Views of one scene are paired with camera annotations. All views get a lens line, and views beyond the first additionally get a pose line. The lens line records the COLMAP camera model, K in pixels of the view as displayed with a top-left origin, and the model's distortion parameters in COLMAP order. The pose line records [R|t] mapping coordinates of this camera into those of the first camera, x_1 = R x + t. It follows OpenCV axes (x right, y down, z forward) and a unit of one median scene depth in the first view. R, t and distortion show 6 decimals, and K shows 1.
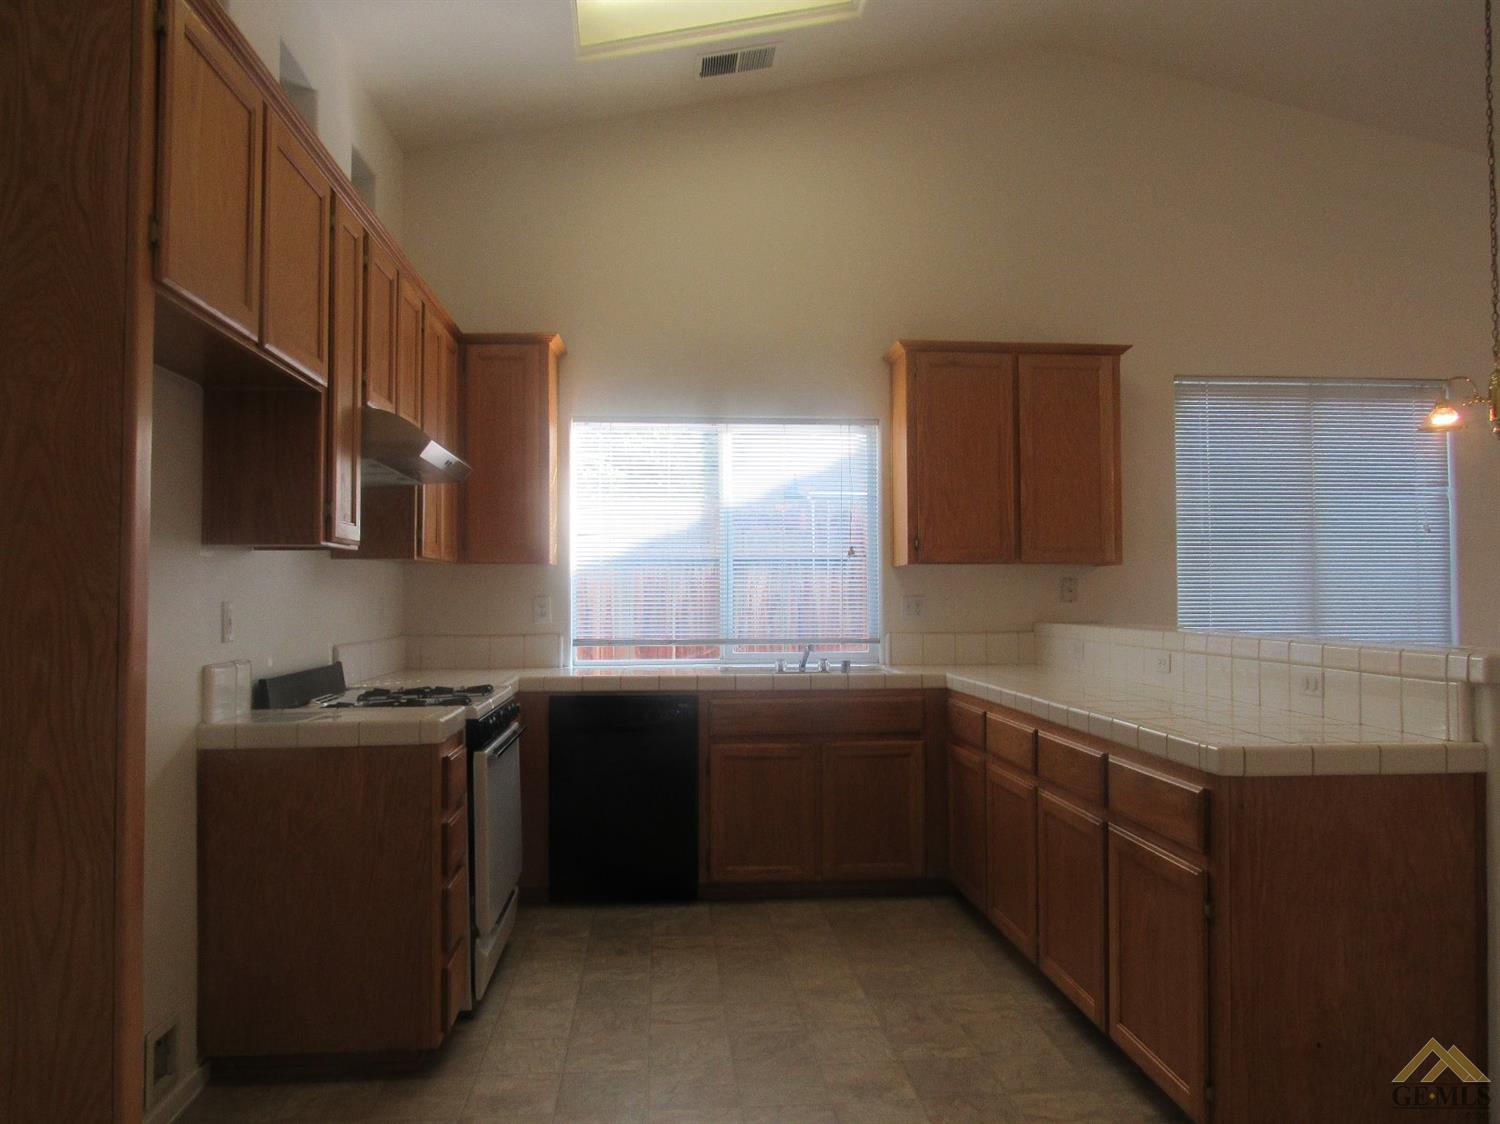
lens RADIAL K [[1077.7, 0, 751.6], [0, 1077.7, 560.5], [0, 0, 1]] dist [-0.023703, 0.006562]
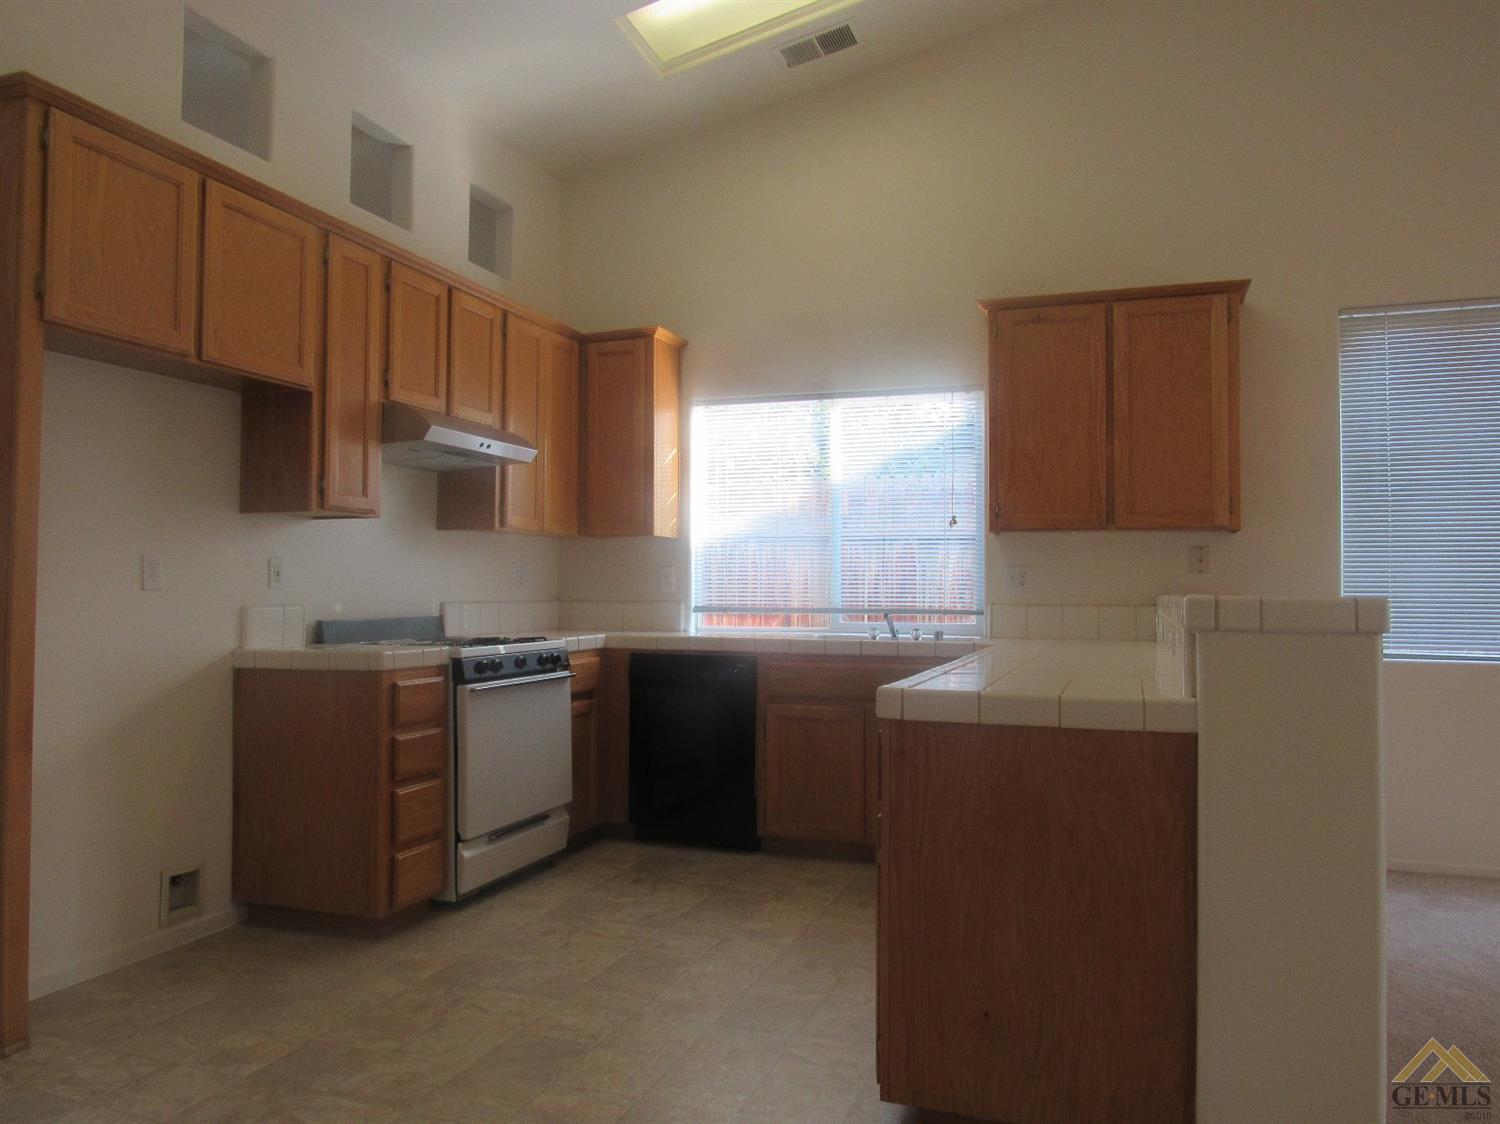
lens RADIAL K [[1077.7, 0, 751.7], [0, 1077.7, 559.9], [0, 0, 1]] dist [-0.023703, 0.006562]
pose [[0.912964, -0.005148, -0.408007, 0.354926], [0.005804, 0.999983, 0.000369, 0.027983], [0.407999, -0.002705, 0.912979, 0.032581]]
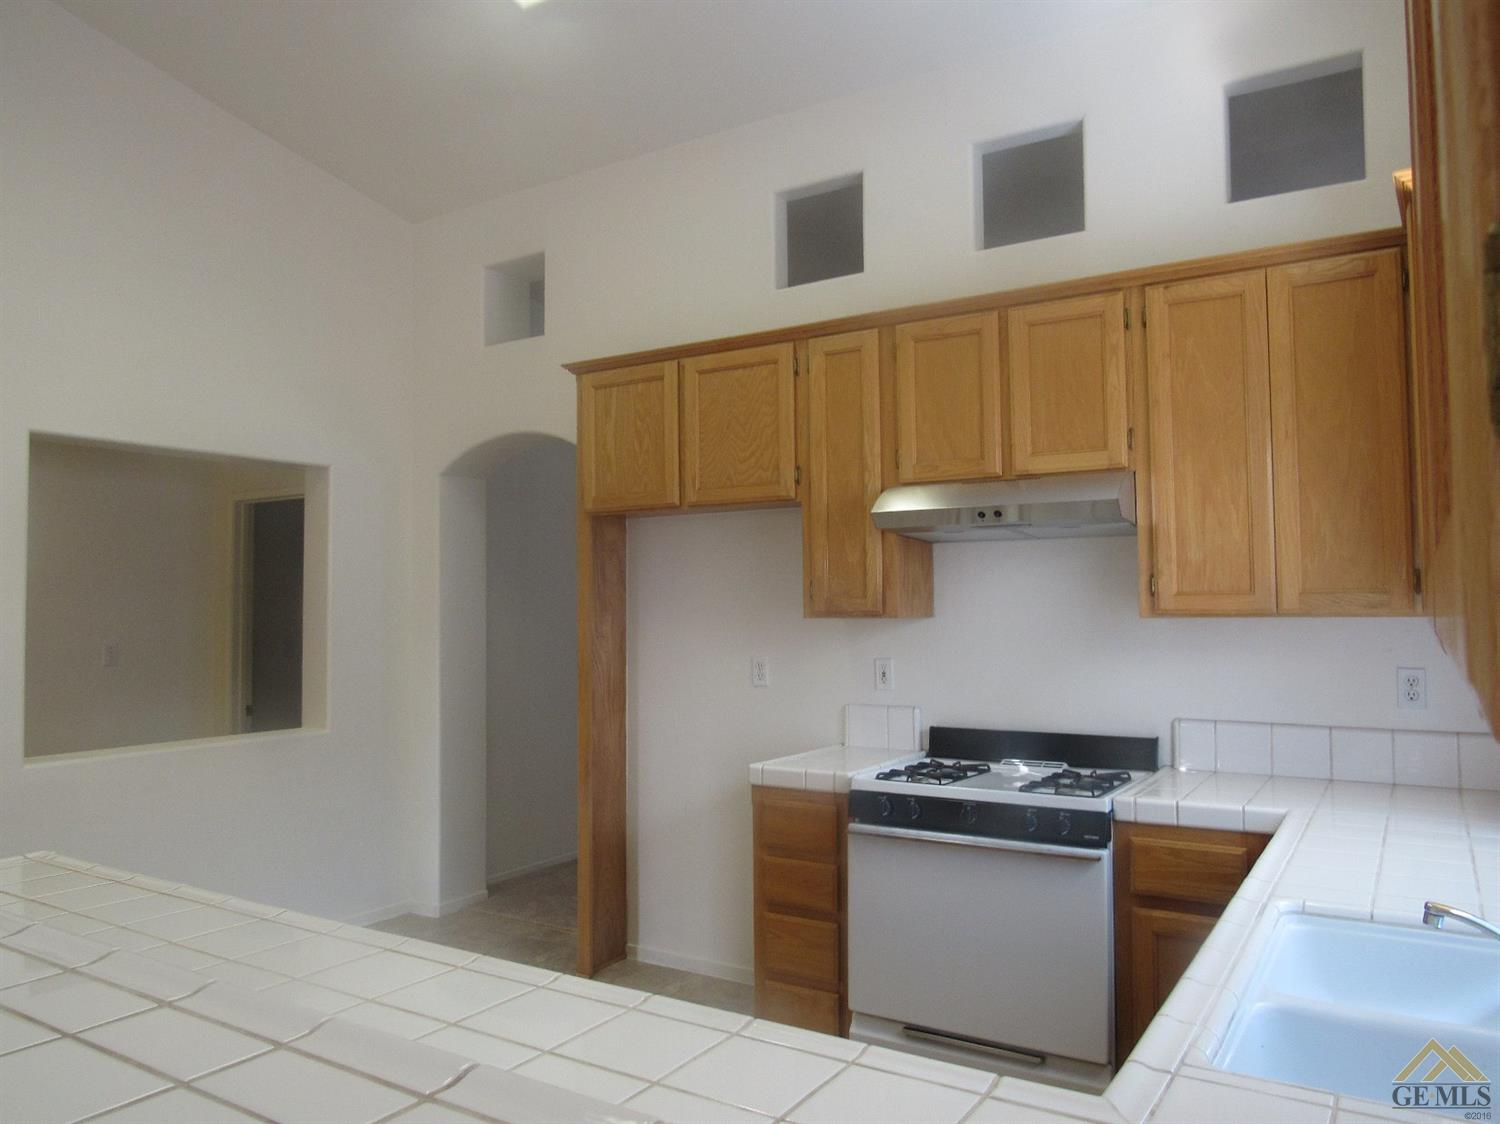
lens RADIAL K [[1077.7, 0, 744.2], [0, 1077.7, 566.2], [0, 0, 1]] dist [-0.023703, 0.006562]
pose [[-0.616281, -0.019479, -0.787285, 0.403957], [0.029198, 0.998442, -0.047560, -0.008813], [0.786985, -0.052298, -0.614752, 1.035172]]
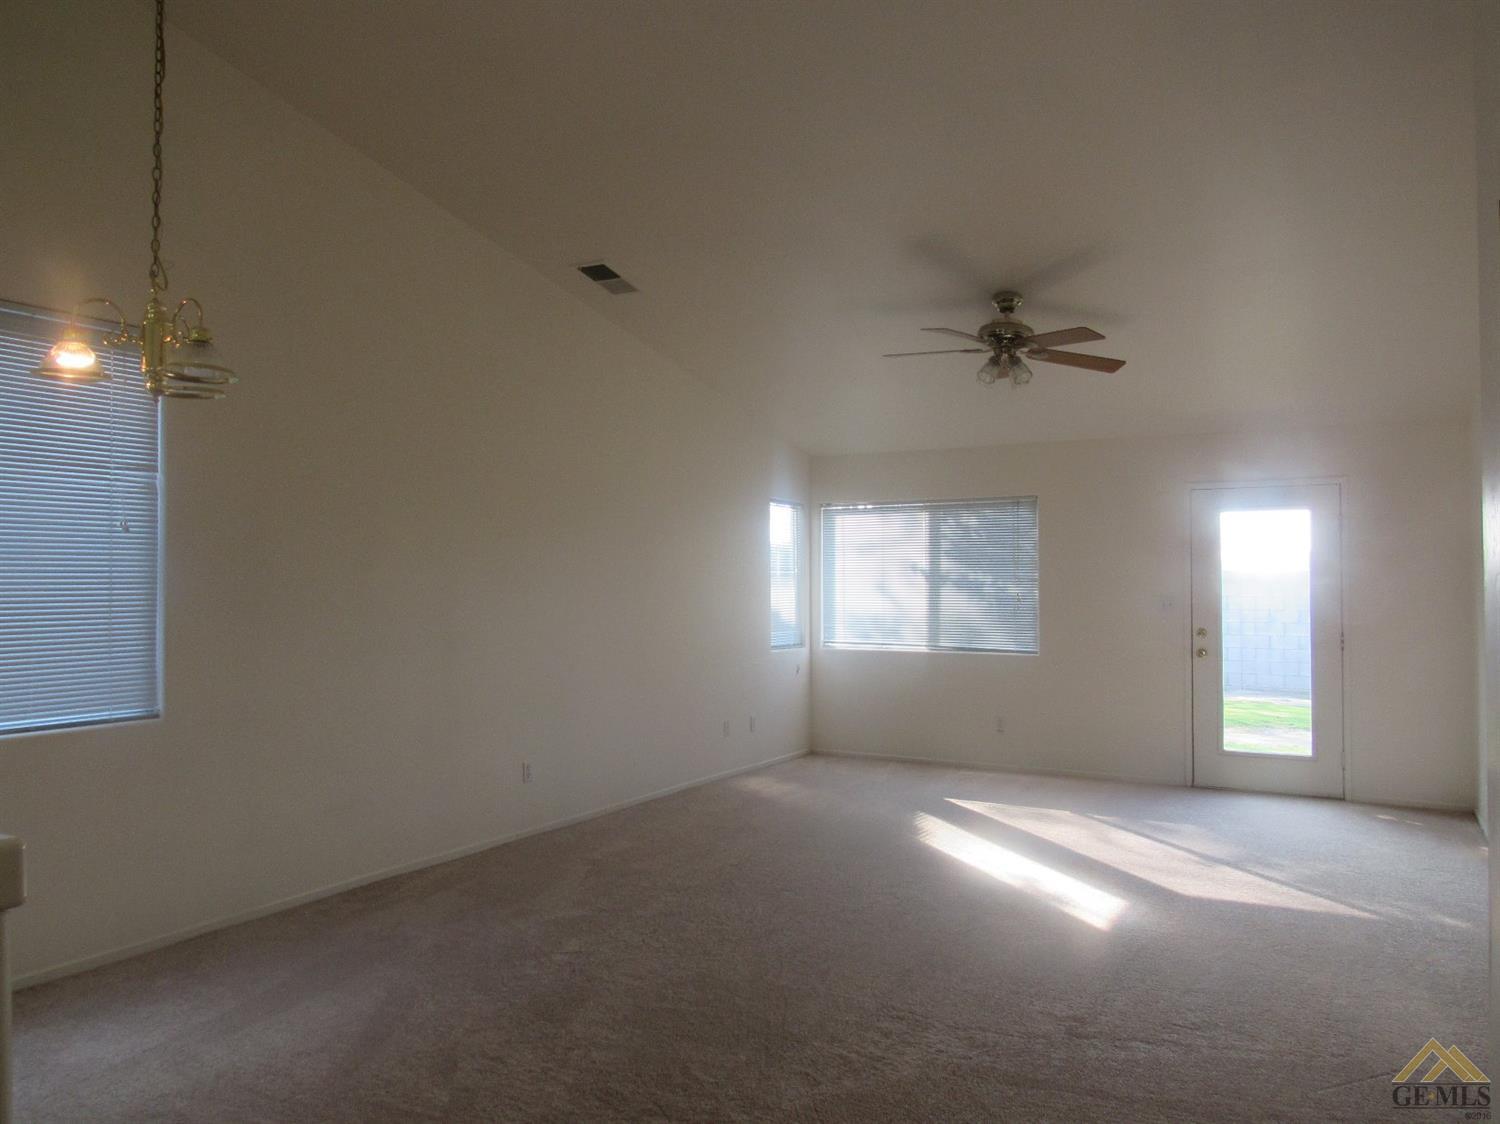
lens RADIAL K [[1077.7, 0, 753.2], [0, 1077.7, 558.2], [0, 0, 1]] dist [-0.023703, 0.006562]
pose [[0.573273, 0.017172, 0.819185, 0.319469], [-0.020371, 0.999770, -0.006701, -0.014351], [-0.819111, -0.012846, 0.573491, 0.257633]]
